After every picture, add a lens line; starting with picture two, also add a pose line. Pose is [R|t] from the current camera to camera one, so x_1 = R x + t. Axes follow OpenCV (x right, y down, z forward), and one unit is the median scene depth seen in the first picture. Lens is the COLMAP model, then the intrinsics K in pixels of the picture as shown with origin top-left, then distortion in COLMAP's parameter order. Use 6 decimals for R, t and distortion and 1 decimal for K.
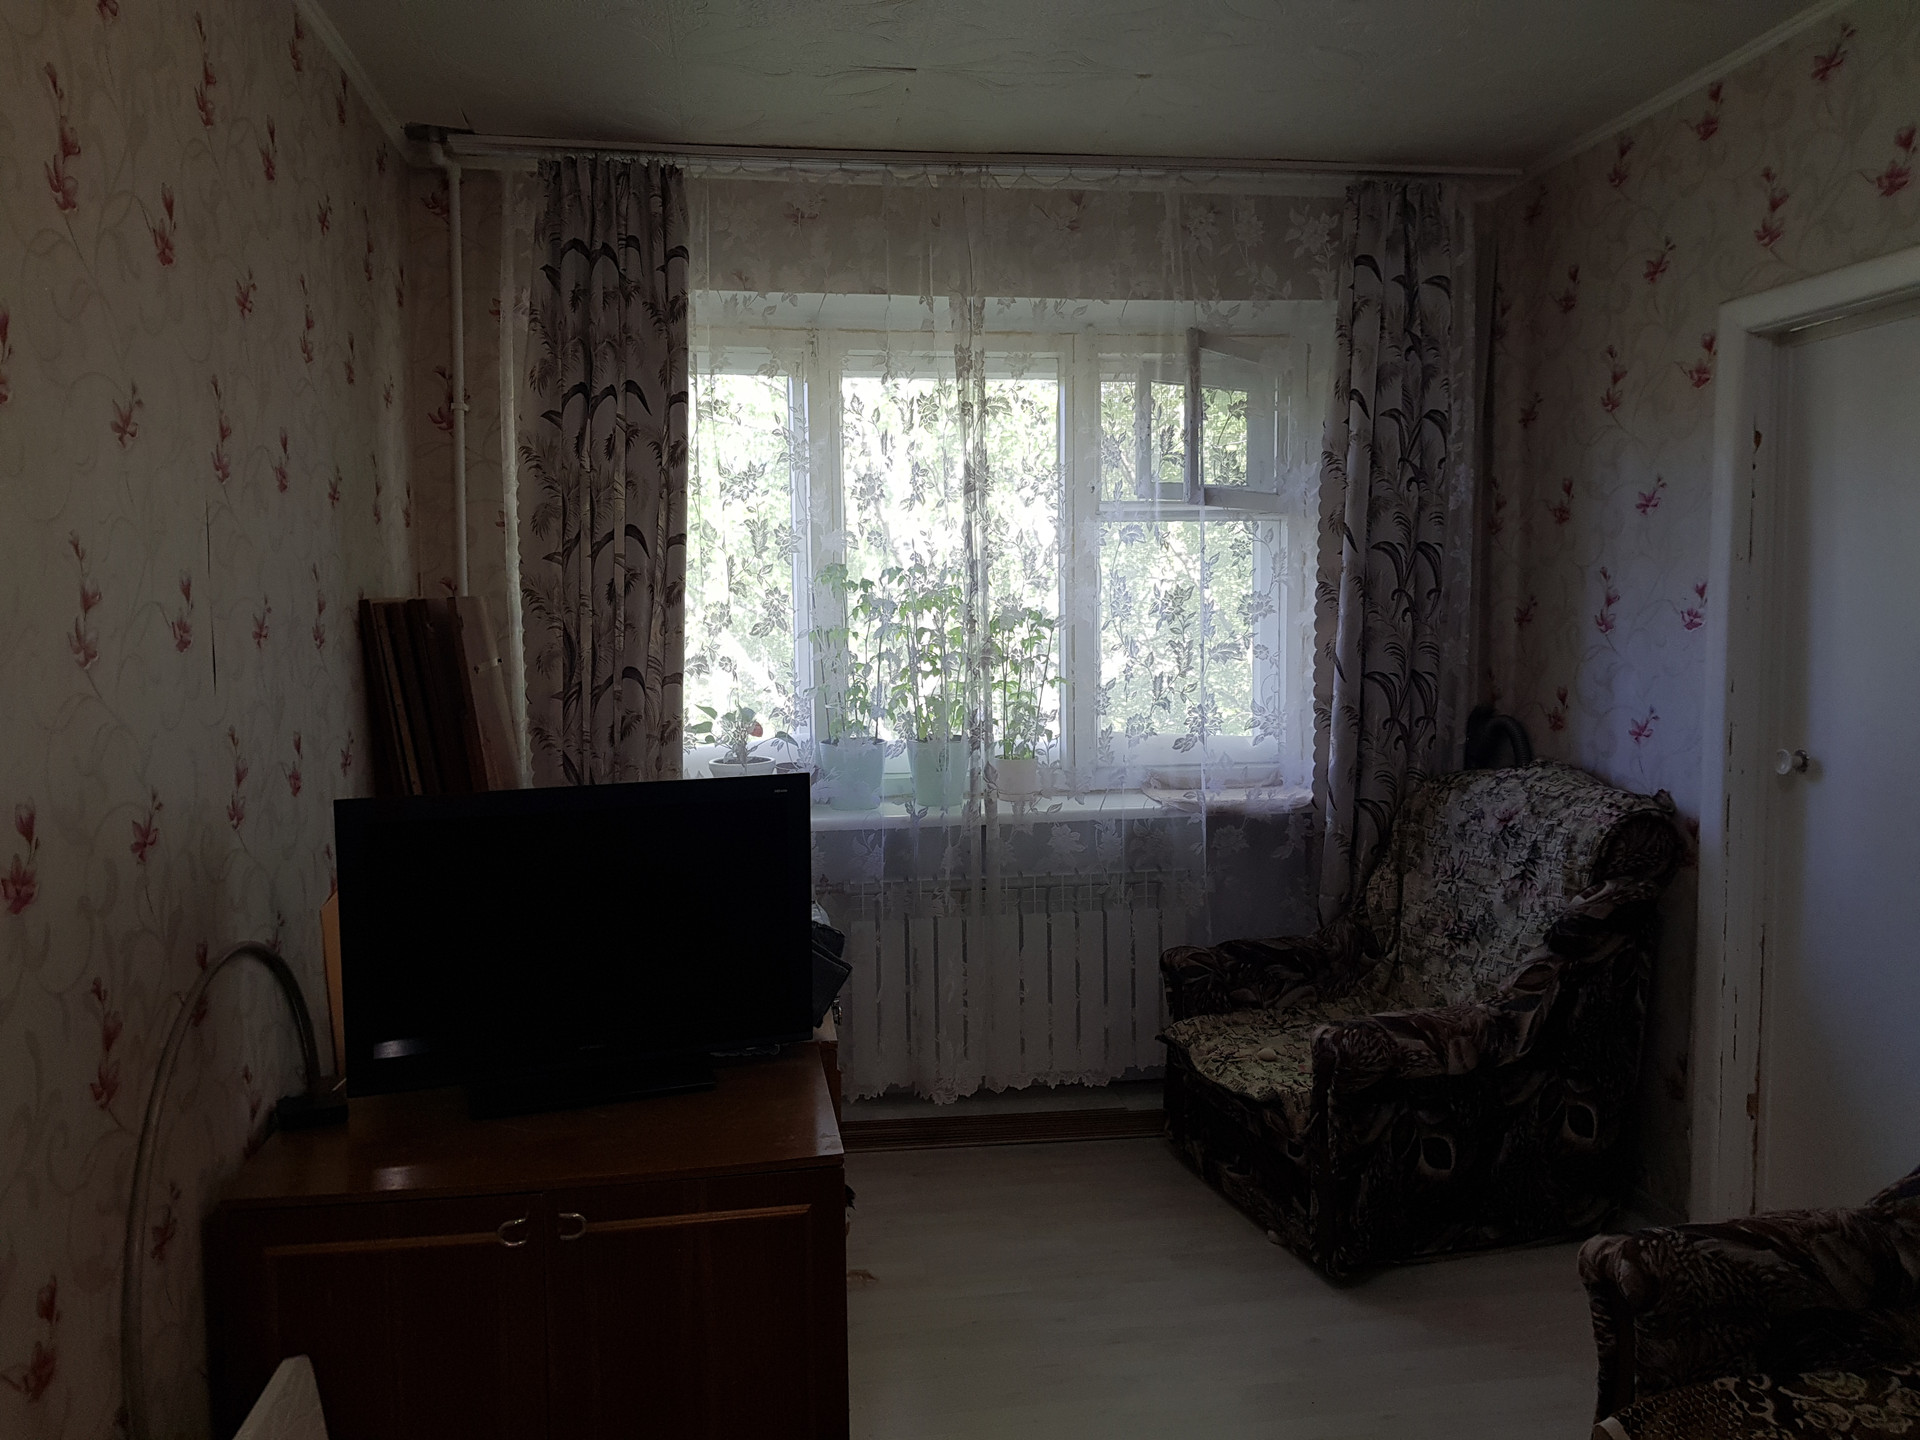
lens RADIAL K [[1482.9, 0, 962.7], [0, 1482.9, 722.2], [0, 0, 1]] dist [0.074288, -0.109760]
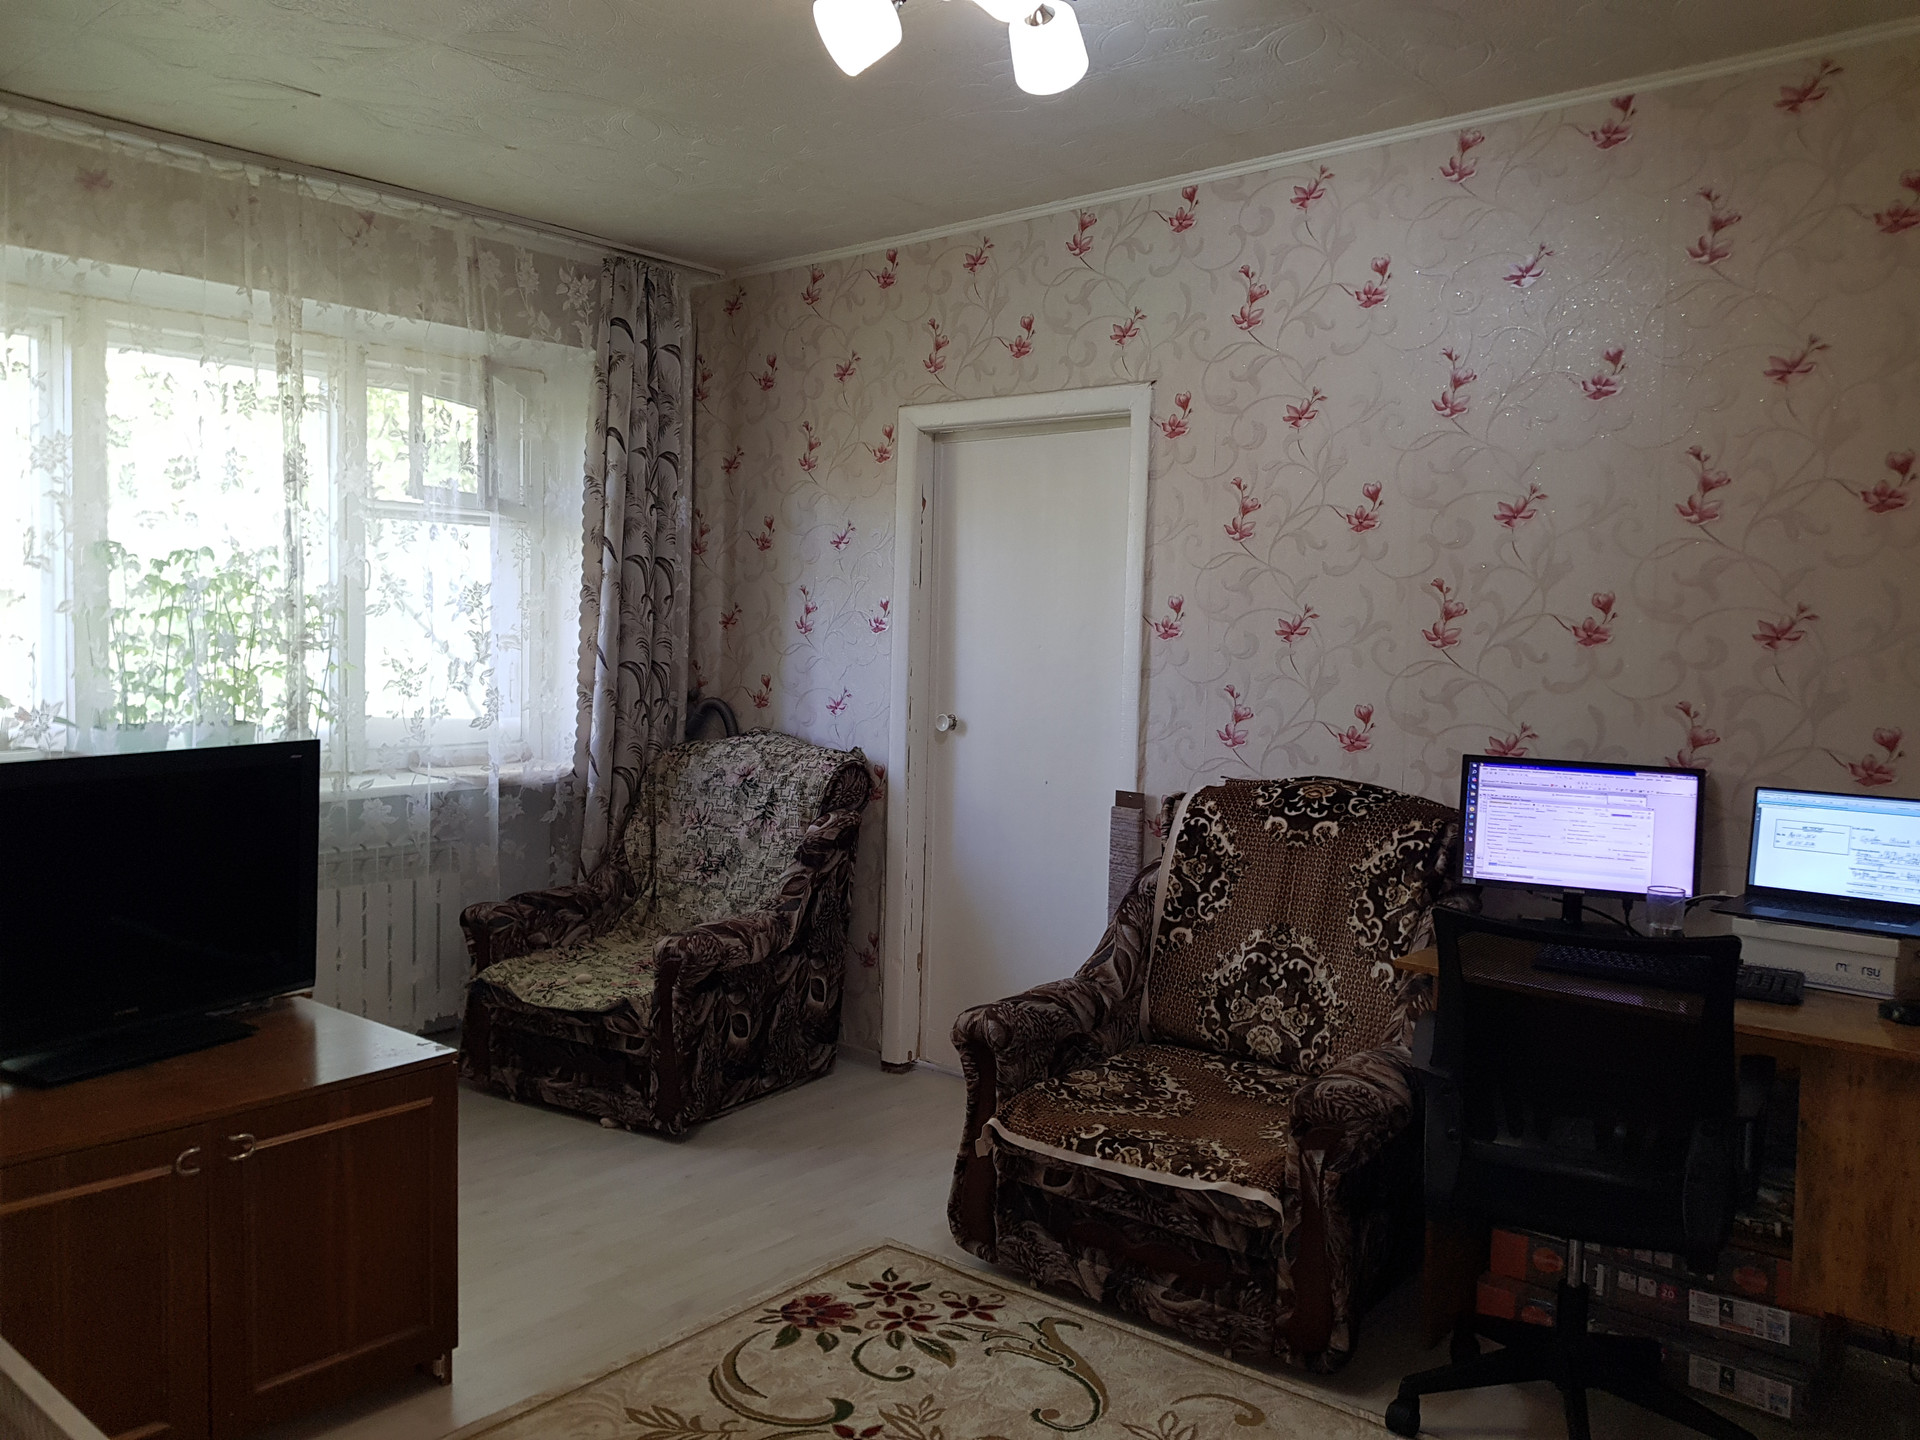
lens RADIAL K [[1482.9, 0, 957.6], [0, 1482.9, 720.2], [0, 0, 1]] dist [0.074288, -0.109760]
pose [[0.758112, -0.013369, 0.651987, -0.336090], [0.017523, 0.999846, 0.000126, 0.020342], [-0.651889, 0.011329, 0.758230, -0.101057]]
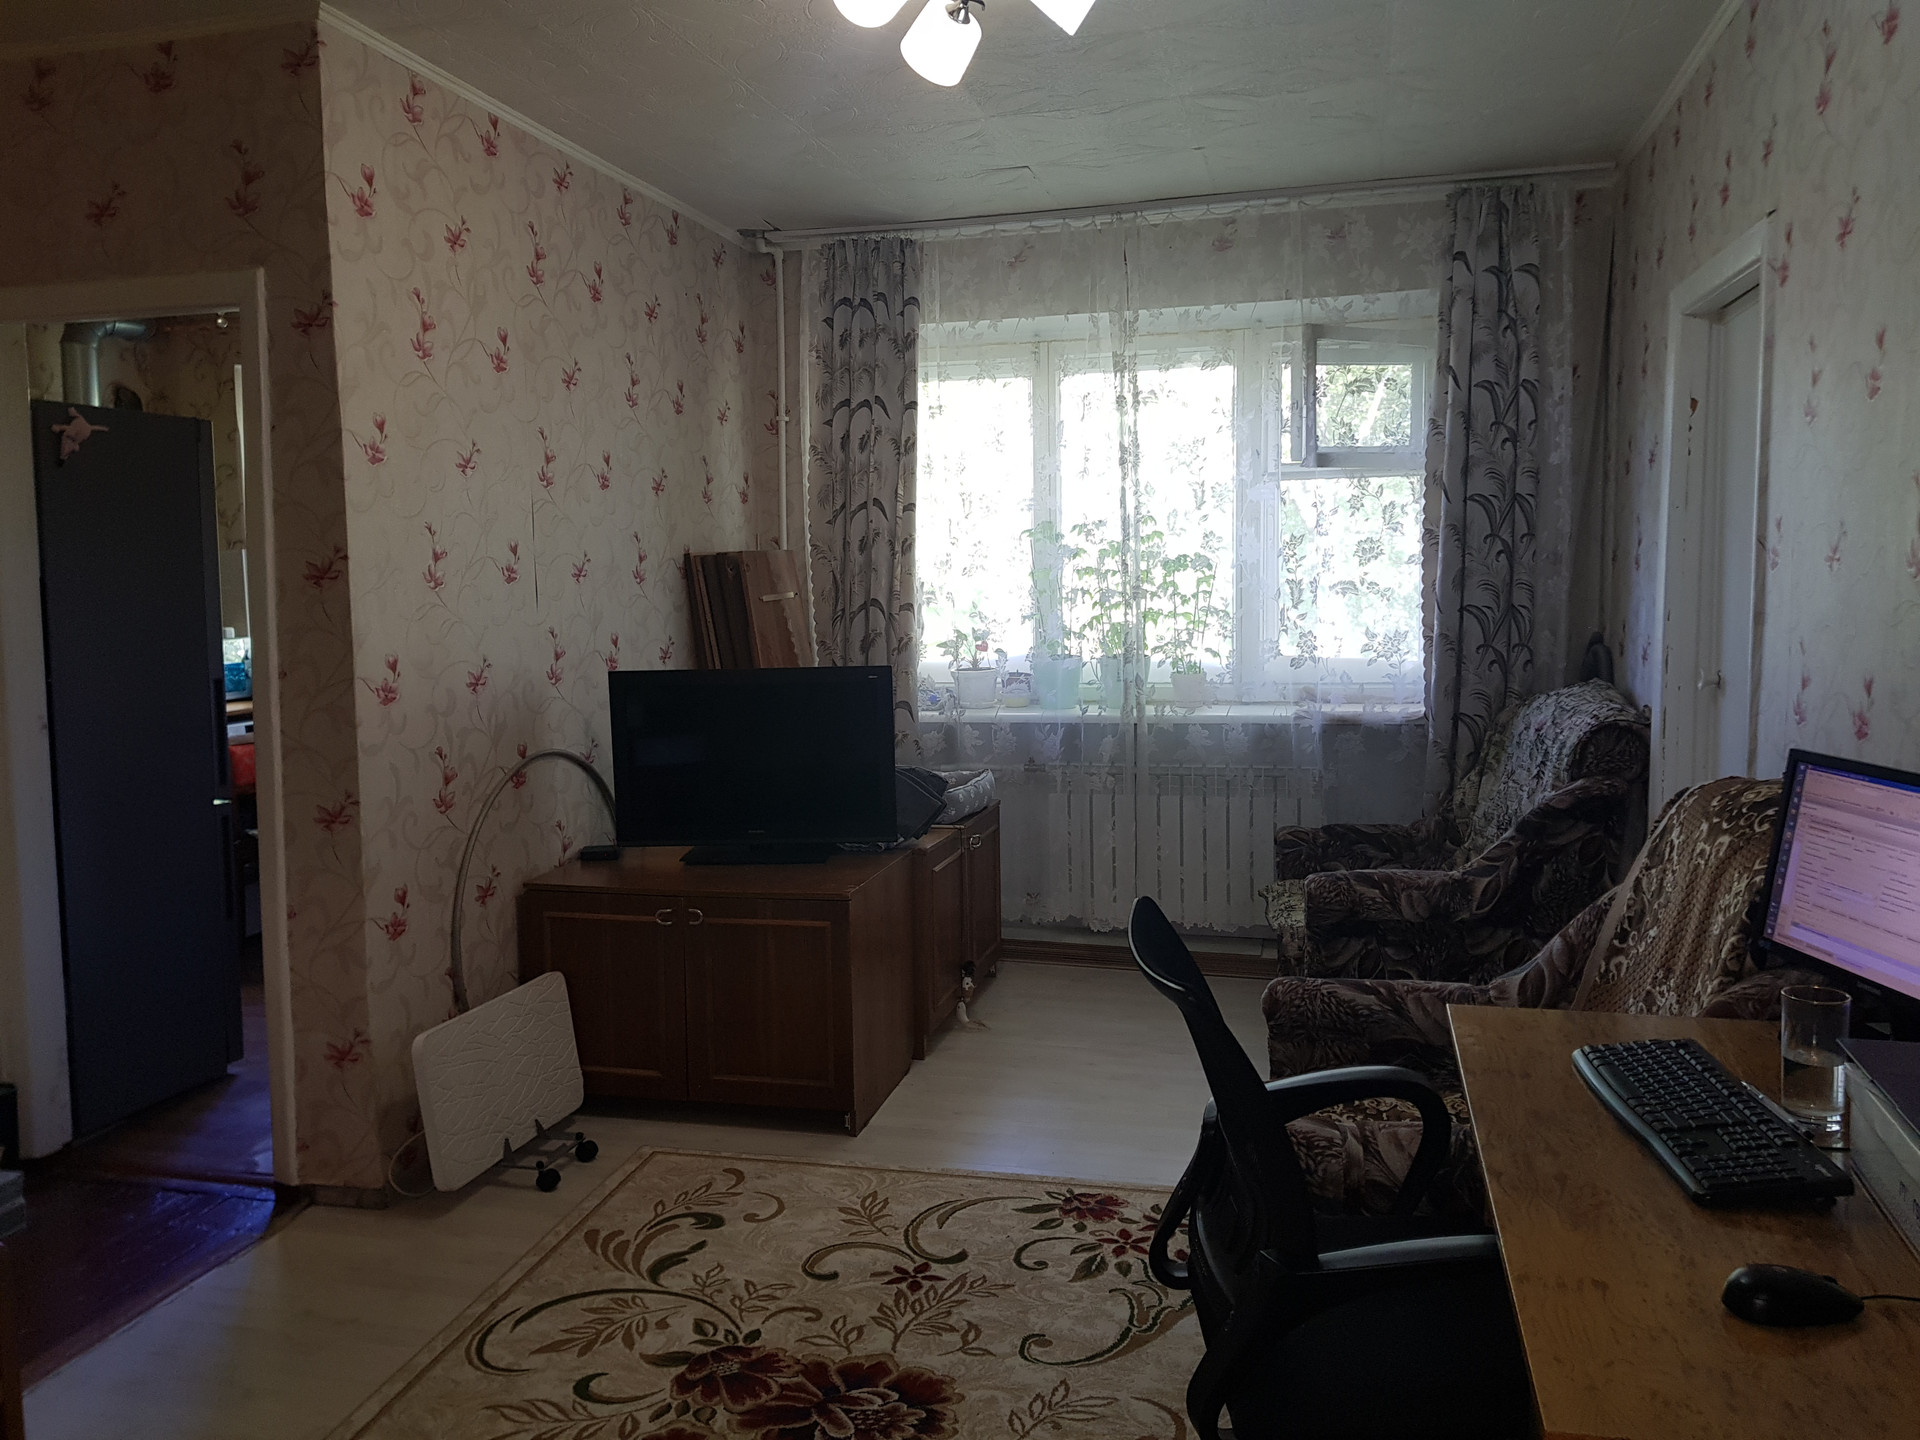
lens RADIAL K [[1482.9, 0, 966.3], [0, 1482.9, 714.4], [0, 0, 1]] dist [0.074288, -0.109760]
pose [[0.920731, 0.033665, -0.388744, 0.402510], [-0.021129, 0.999111, 0.036481, 0.019366], [0.389626, -0.025376, 0.920623, -0.264930]]
